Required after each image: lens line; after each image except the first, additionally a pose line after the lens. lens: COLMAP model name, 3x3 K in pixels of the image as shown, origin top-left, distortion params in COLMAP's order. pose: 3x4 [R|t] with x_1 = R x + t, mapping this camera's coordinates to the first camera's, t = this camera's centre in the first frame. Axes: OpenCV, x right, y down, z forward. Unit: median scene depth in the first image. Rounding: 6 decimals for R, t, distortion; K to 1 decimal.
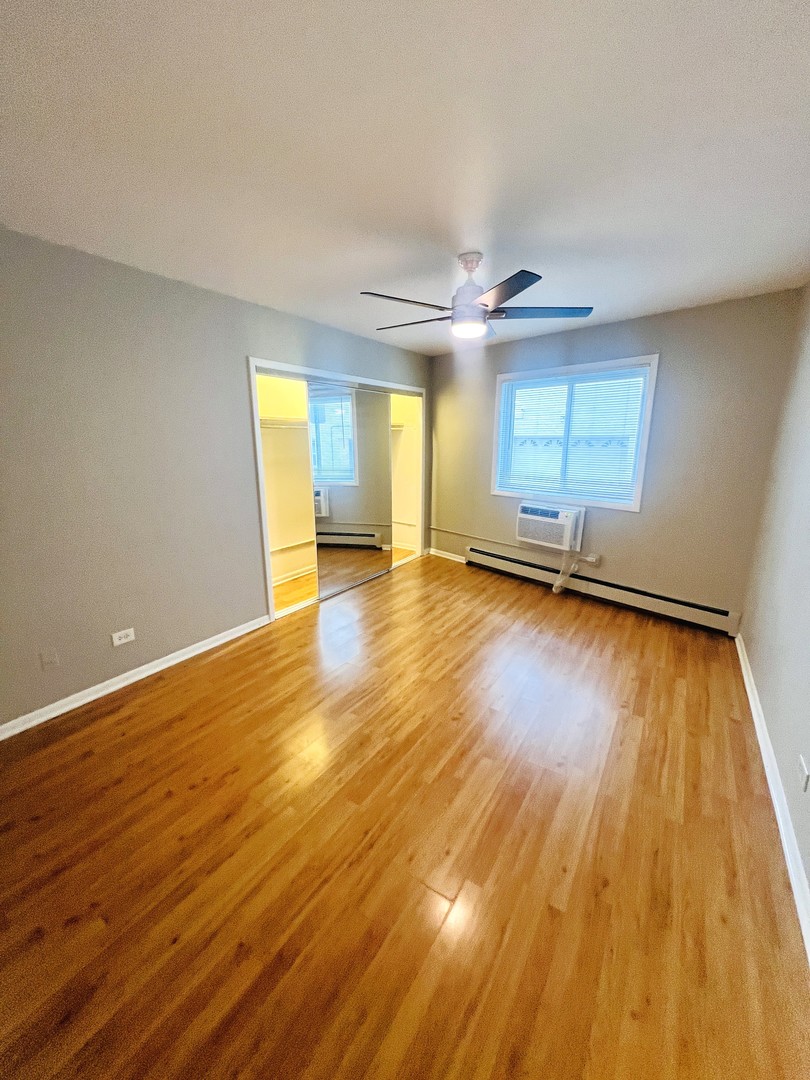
lens RADIAL K [[429.3, 0, 404.5], [0, 429.3, 545.4], [0, 0, 1]] dist [-0.002329, -0.000280]
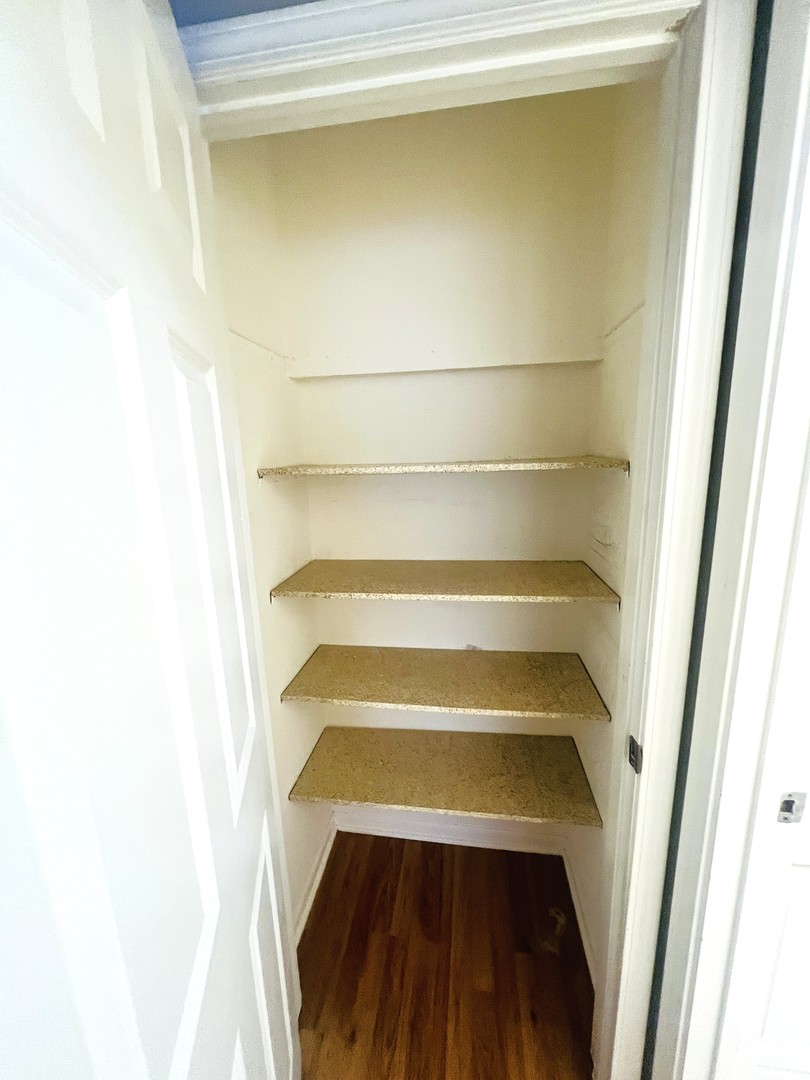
lens RADIAL K [[429.3, 0, 406.9], [0, 429.3, 538.4], [0, 0, 1]] dist [-0.002329, -0.000280]
pose [[-0.909741, 0.100117, -0.402923, 0.138107], [-0.086859, 0.903116, 0.420519, -0.336935], [0.405988, 0.417562, -0.812906, 1.266515]]
